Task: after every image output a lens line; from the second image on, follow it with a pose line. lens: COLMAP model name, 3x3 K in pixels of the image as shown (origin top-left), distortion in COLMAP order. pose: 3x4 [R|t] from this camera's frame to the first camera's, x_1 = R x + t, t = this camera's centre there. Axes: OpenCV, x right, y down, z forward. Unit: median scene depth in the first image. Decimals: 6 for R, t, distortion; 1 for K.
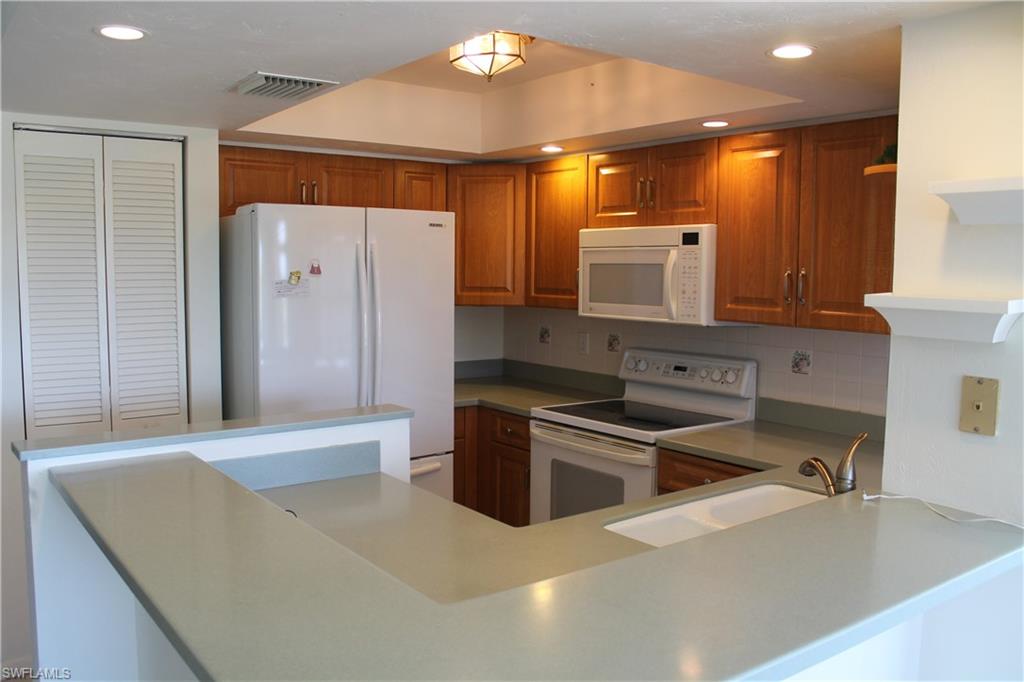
lens RADIAL K [[862.7, 0, 516.5], [0, 862.7, 346.2], [0, 0, 1]] dist [-0.150219, 0.113440]
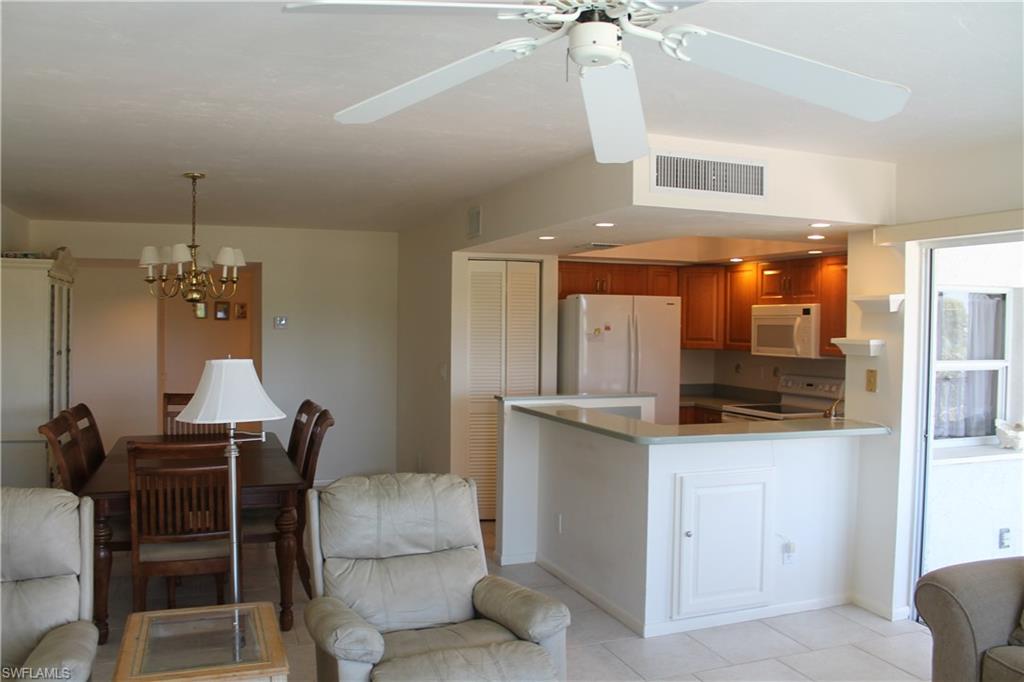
lens RADIAL K [[862.7, 0, 515.8], [0, 862.7, 338.8], [0, 0, 1]] dist [-0.150219, 0.113440]
pose [[0.959795, 0.005928, -0.280641, 0.101529], [-0.026579, 0.997204, -0.069839, 0.068712], [0.279442, 0.074491, 0.957269, -0.819582]]
